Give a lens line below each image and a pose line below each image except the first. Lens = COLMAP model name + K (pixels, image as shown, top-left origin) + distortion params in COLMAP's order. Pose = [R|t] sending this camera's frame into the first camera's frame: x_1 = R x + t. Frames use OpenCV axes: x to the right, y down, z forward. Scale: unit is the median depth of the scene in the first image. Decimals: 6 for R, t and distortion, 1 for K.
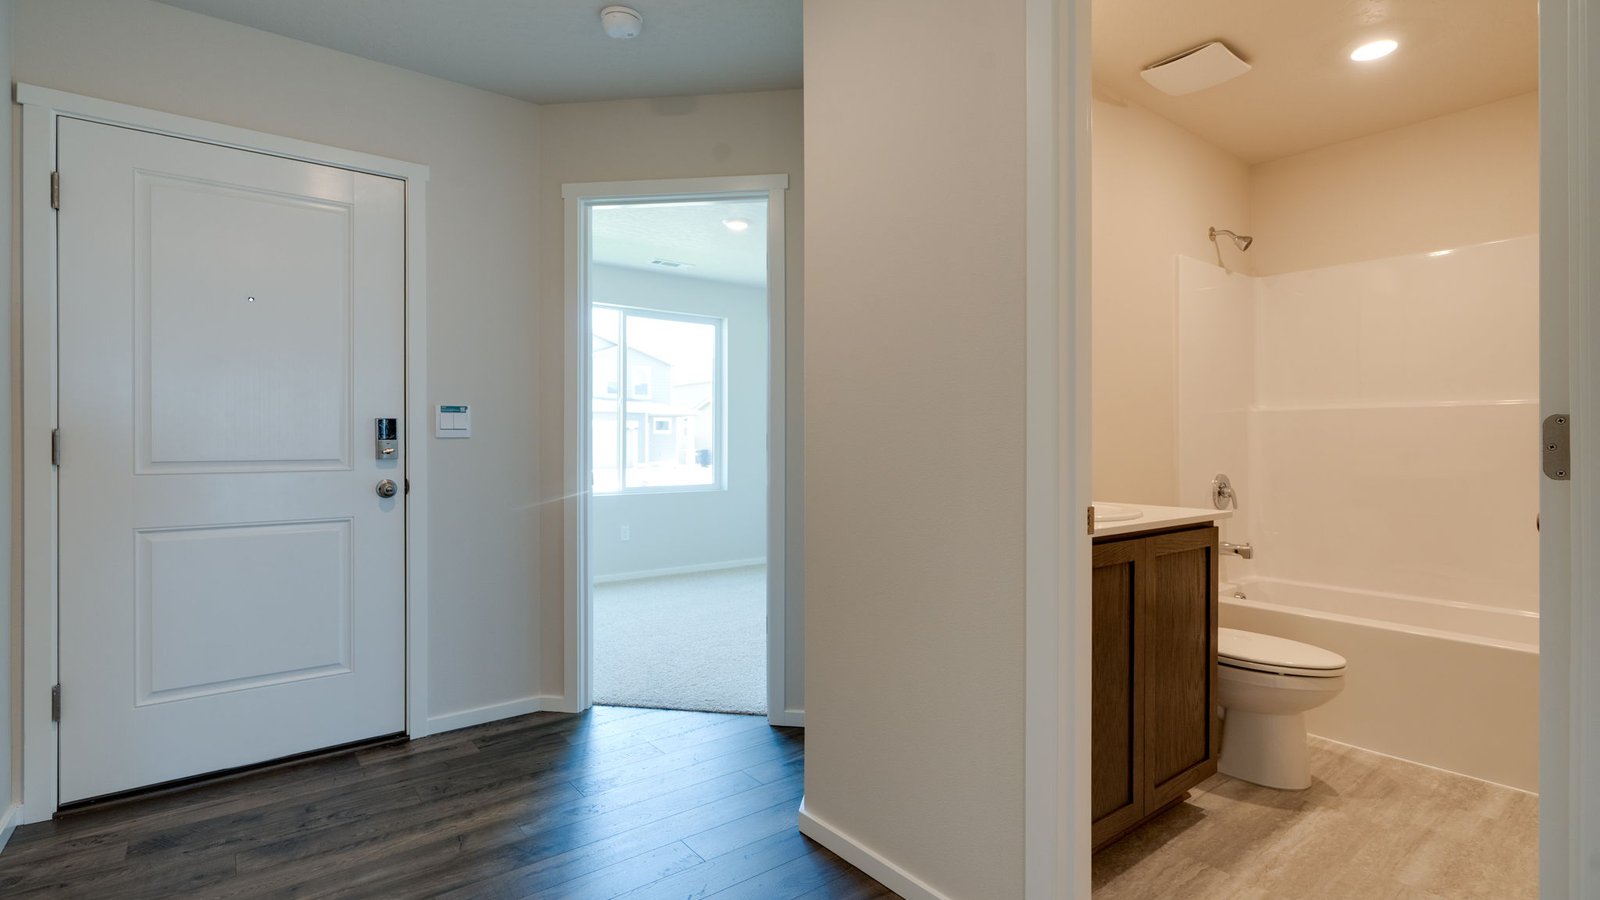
lens RADIAL K [[797.0, 0, 798.7], [0, 797.0, 447.2], [0, 0, 1]] dist [-0.005973, 0.002029]
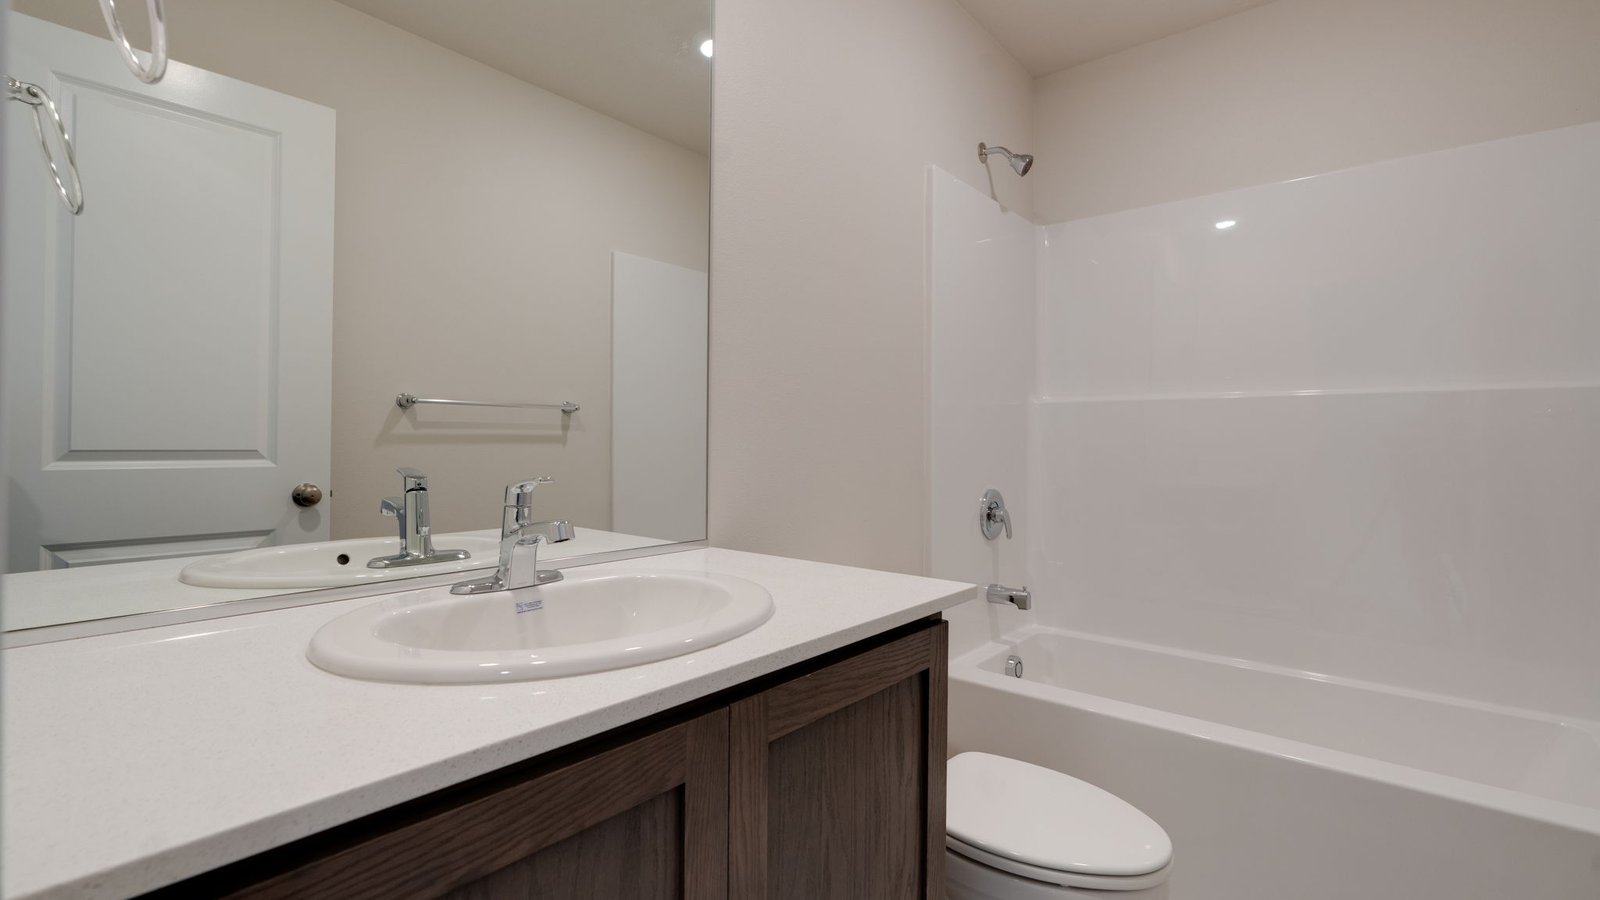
lens RADIAL K [[718.2, 0, 800.9], [0, 718.2, 442.9], [0, 0, 1]] dist [-0.011842, 0.004316]
pose [[0.982073, 0.009773, 0.188245, 0.242065], [-0.009402, 0.999952, -0.002863, -0.004828], [-0.188264, 0.001042, 0.982118, 0.401101]]
